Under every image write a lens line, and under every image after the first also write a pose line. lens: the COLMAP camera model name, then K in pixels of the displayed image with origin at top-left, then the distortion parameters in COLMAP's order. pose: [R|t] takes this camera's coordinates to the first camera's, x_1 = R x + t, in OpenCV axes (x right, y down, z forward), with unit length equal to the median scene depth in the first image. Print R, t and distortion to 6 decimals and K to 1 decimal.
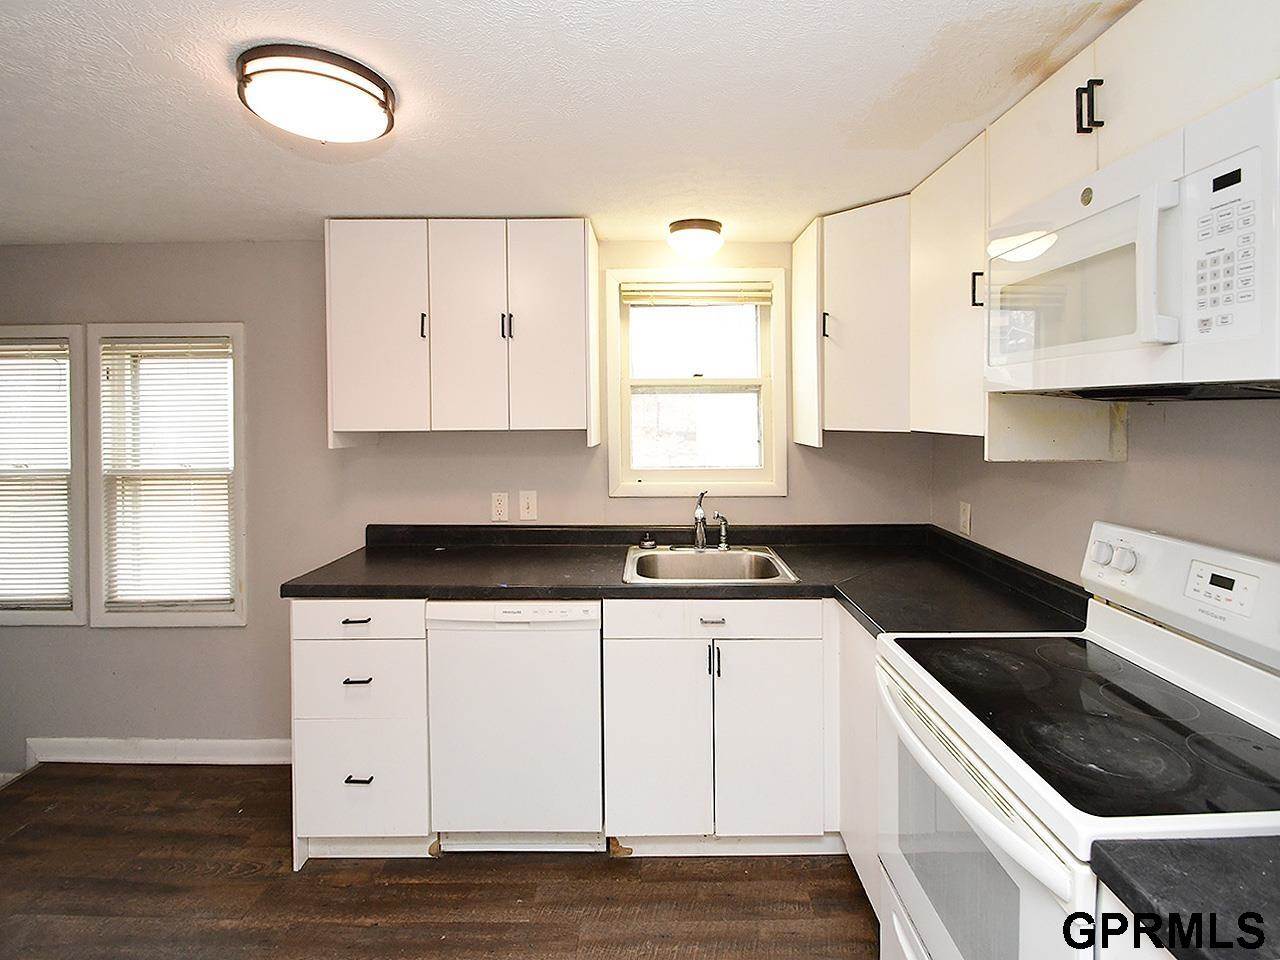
lens RADIAL K [[568.8, 0, 637.7], [0, 568.8, 408.5], [0, 0, 1]] dist [-0.000669, -0.000103]
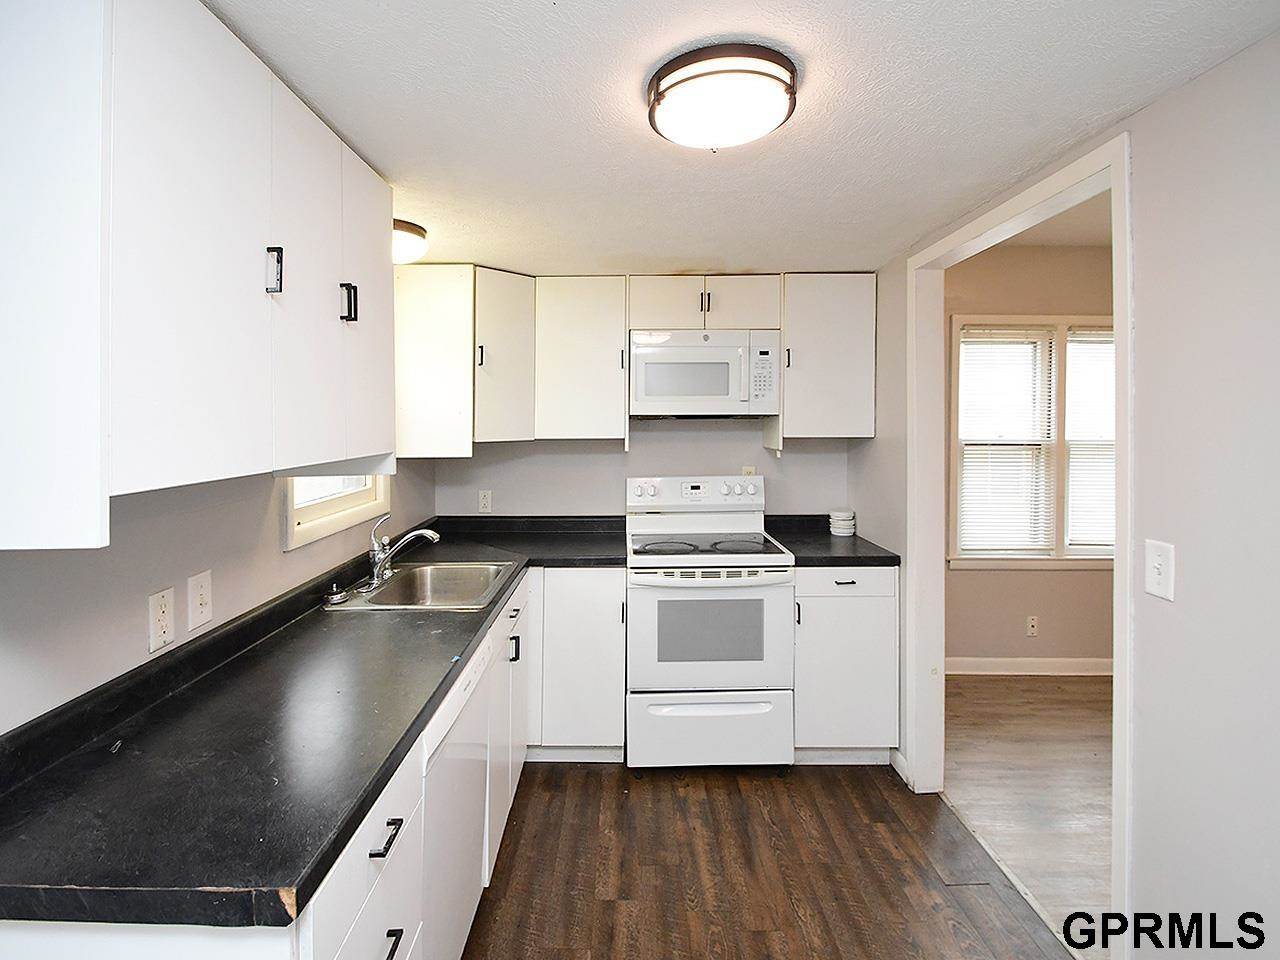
lens RADIAL K [[575.4, 0, 631.5], [0, 575.4, 429.0], [0, 0, 1]] dist [0.002055, 0.000164]
pose [[-0.002334, -0.010526, 0.999942, -0.785159], [0.002388, 0.999942, 0.010532, -0.000814], [-0.999994, 0.002412, -0.002308, 0.613793]]
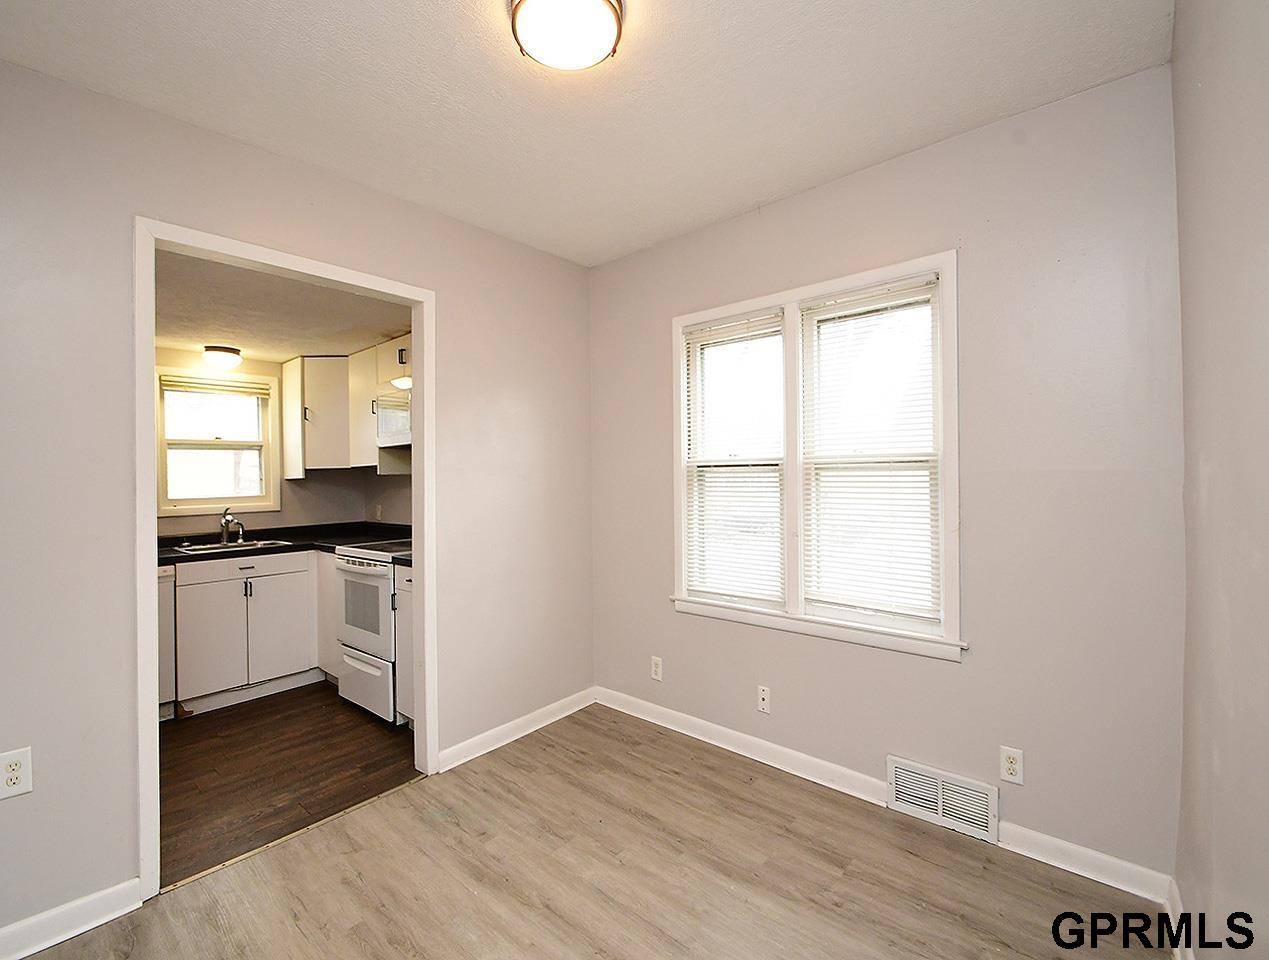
lens RADIAL K [[573.4, 0, 599.1], [0, 573.4, 471.7], [0, 0, 1]] dist [-0.000542, -0.000270]
pose [[0.671525, -0.003808, 0.740972, -0.387181], [0.018188, 0.999770, -0.011345, 0.076912], [-0.740758, 0.021096, 0.671440, -0.905064]]
